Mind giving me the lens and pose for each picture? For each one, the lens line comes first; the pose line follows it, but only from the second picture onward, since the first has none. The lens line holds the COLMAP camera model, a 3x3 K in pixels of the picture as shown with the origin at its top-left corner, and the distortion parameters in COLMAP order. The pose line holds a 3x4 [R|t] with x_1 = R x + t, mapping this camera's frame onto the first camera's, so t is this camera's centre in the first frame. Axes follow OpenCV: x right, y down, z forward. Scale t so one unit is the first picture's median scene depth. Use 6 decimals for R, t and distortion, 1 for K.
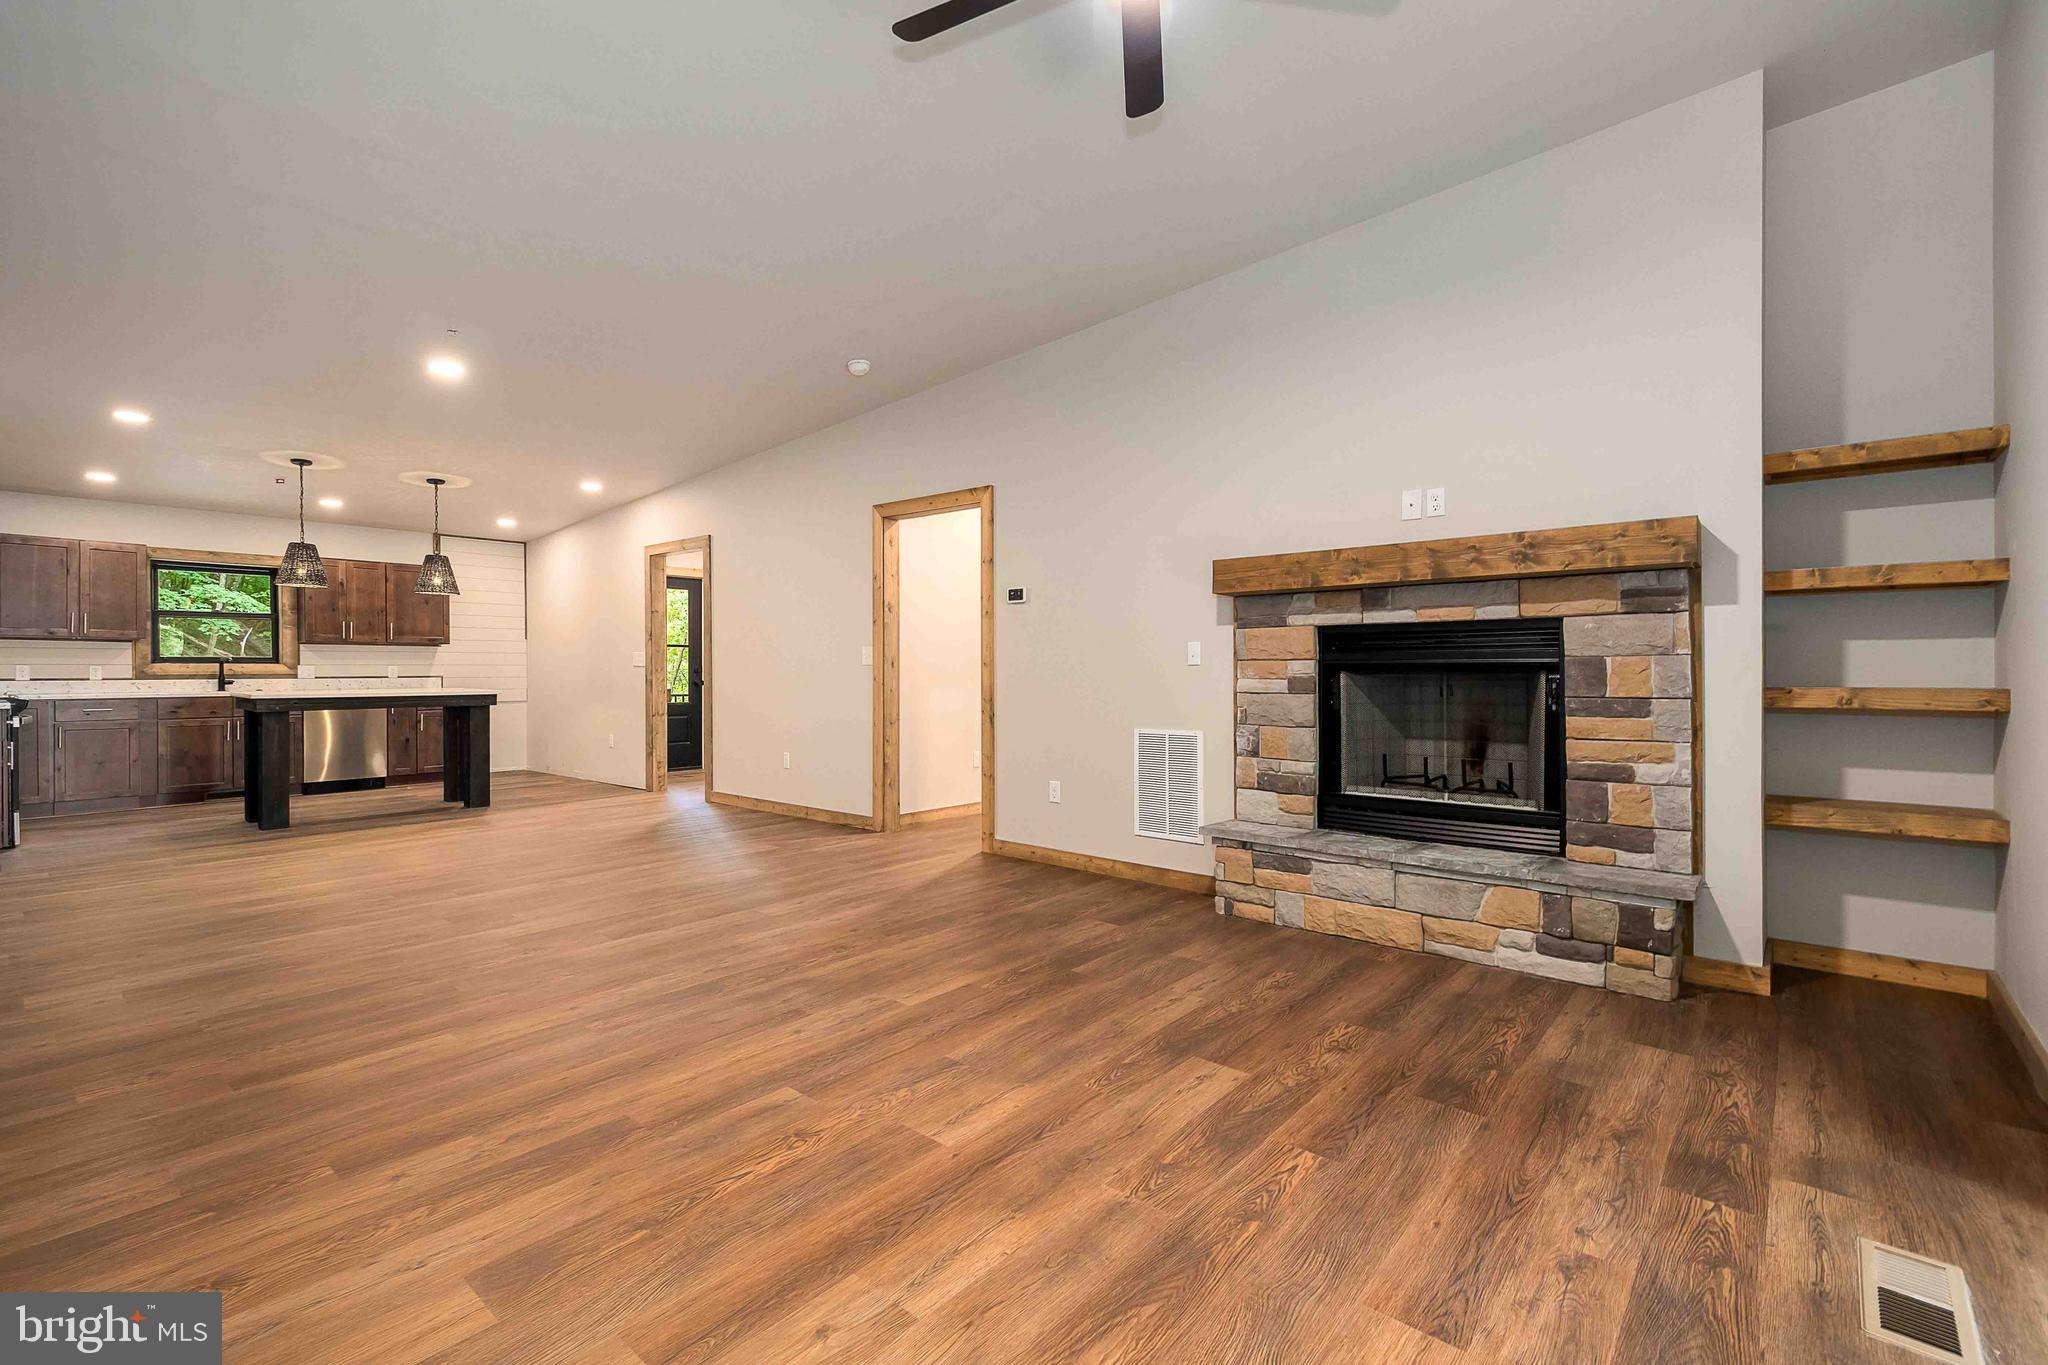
lens RADIAL K [[895.9, 0, 996.6], [0, 895.9, 671.5], [0, 0, 1]] dist [0.015656, -0.005491]
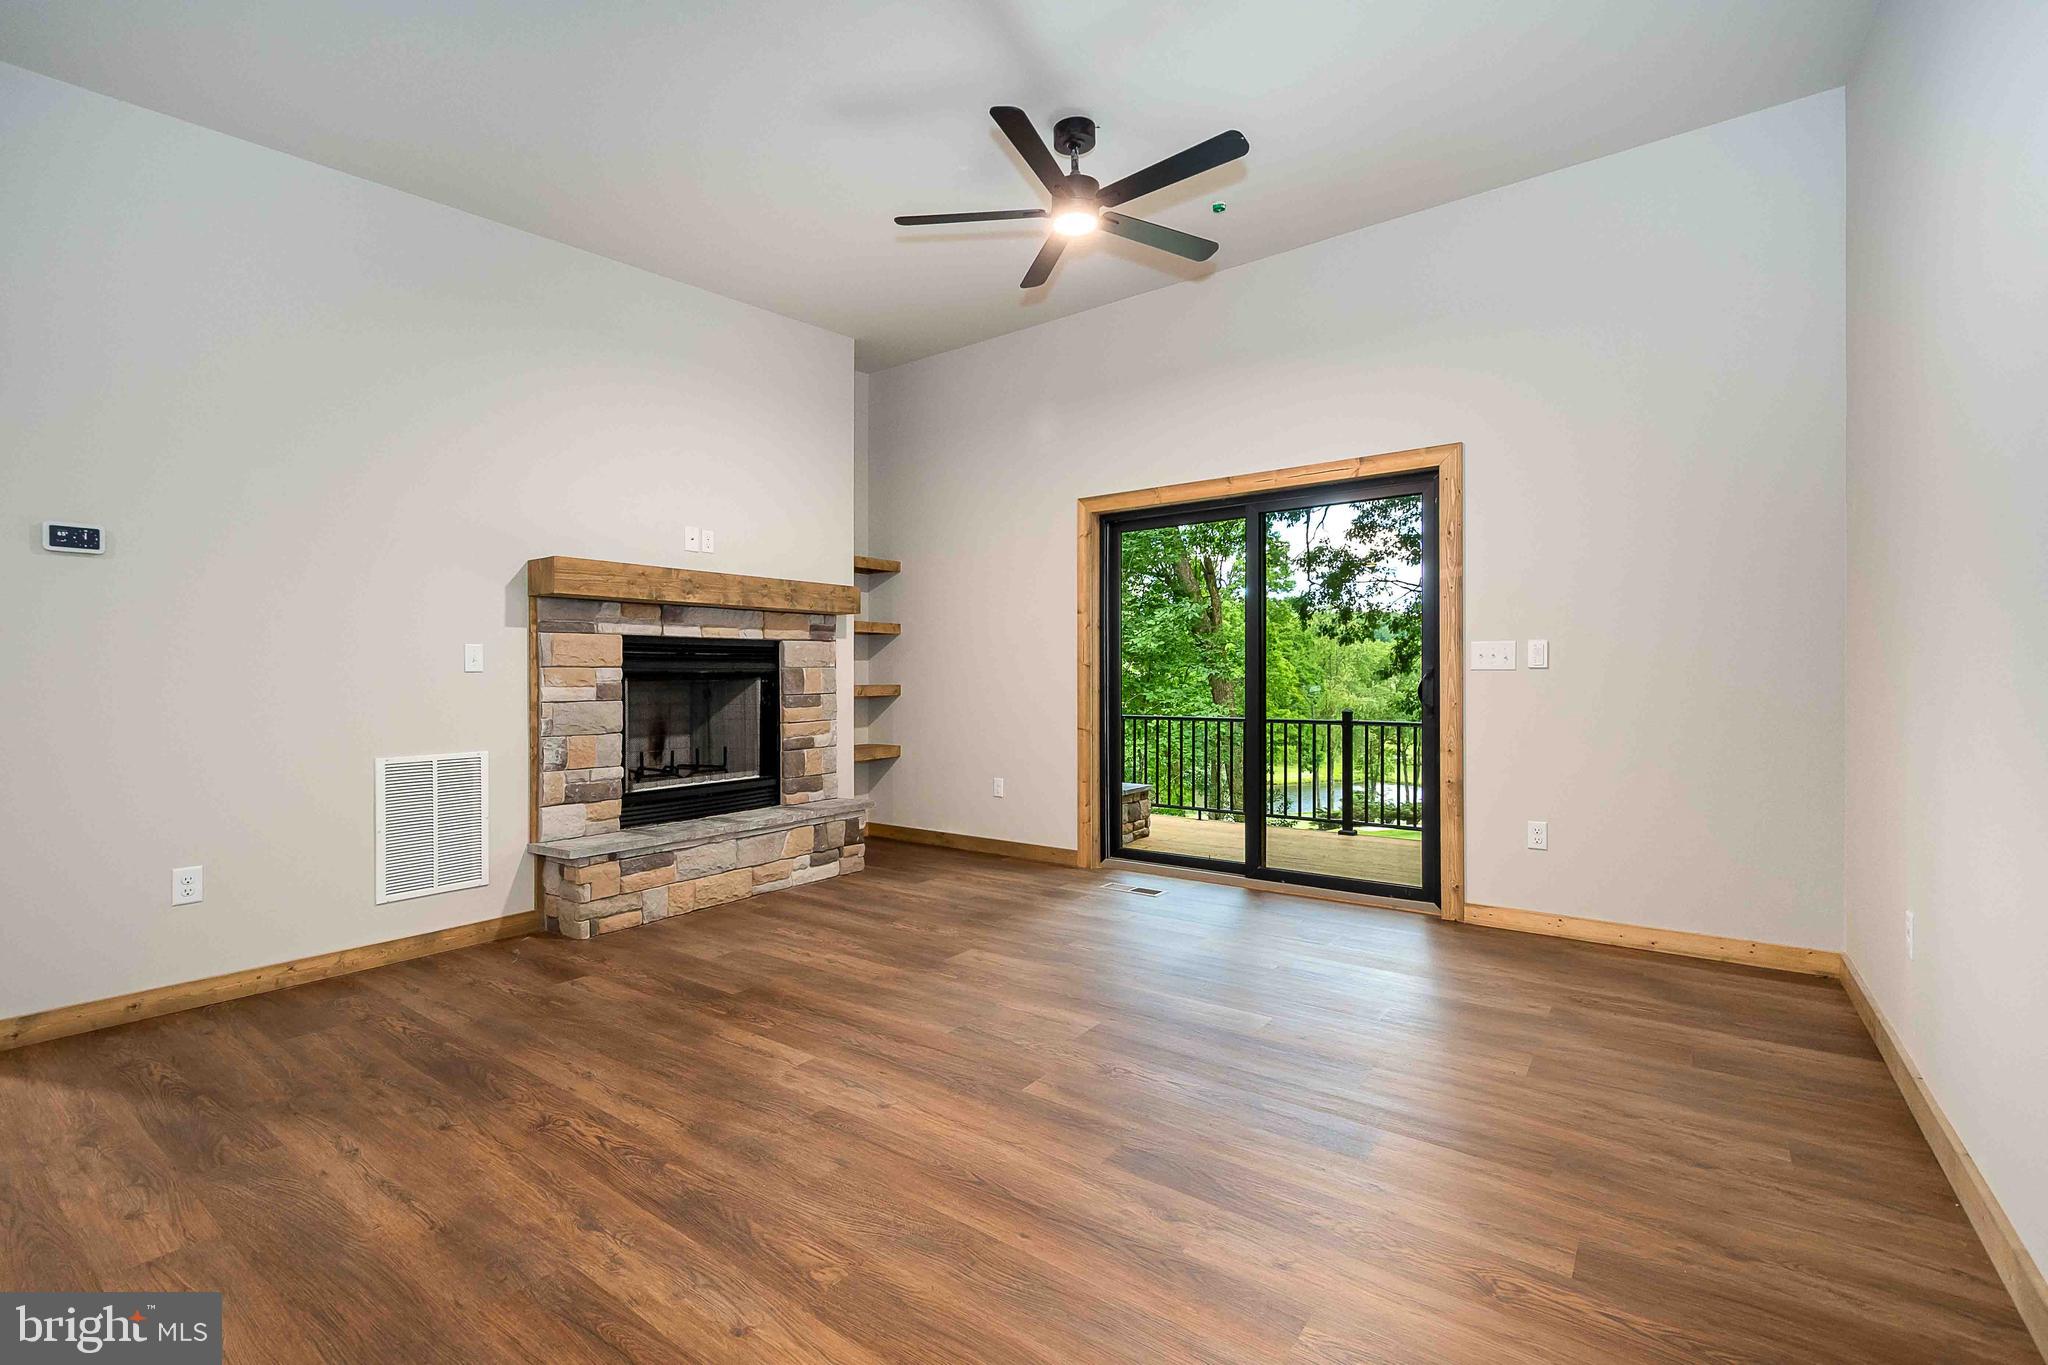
lens RADIAL K [[895.9, 0, 1013.9], [0, 895.9, 678.6], [0, 0, 1]] dist [0.015656, -0.005491]
pose [[-0.090891, -0.002480, 0.995858, -0.860891], [0.005469, 0.999981, 0.002989, -0.000646], [-0.995846, 0.005718, -0.090875, 0.766668]]
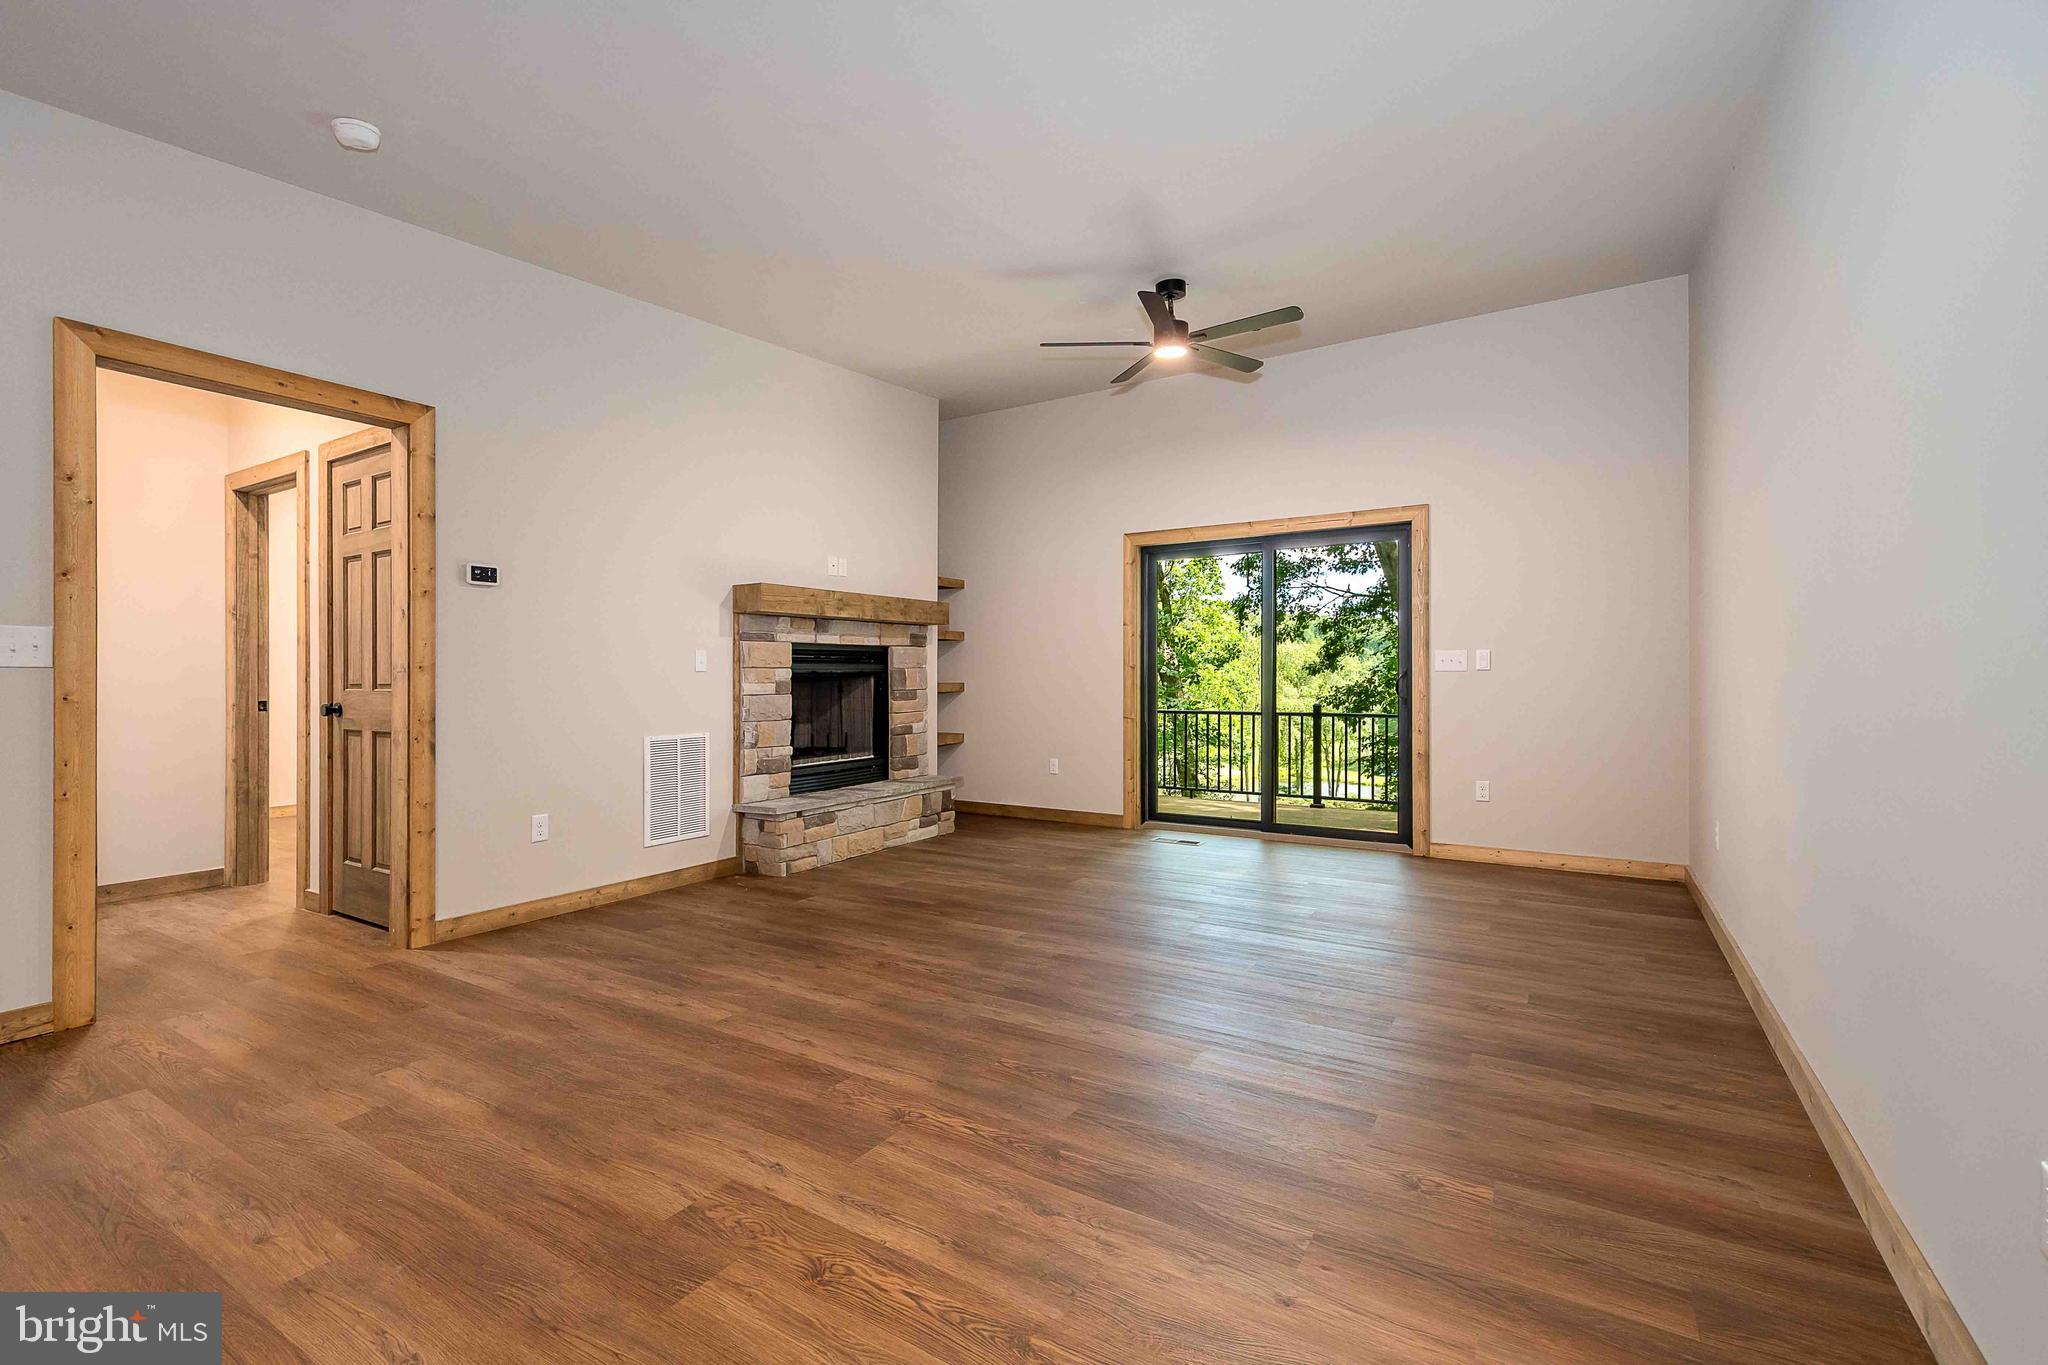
lens RADIAL K [[895.9, 0, 1011.7], [0, 895.9, 677.9], [0, 0, 1]] dist [0.015656, -0.005491]
pose [[-0.164710, -0.002500, 0.986339, -1.194989], [0.004427, 0.999985, 0.003274, -0.001647], [-0.986332, 0.004906, -0.164697, 1.069562]]
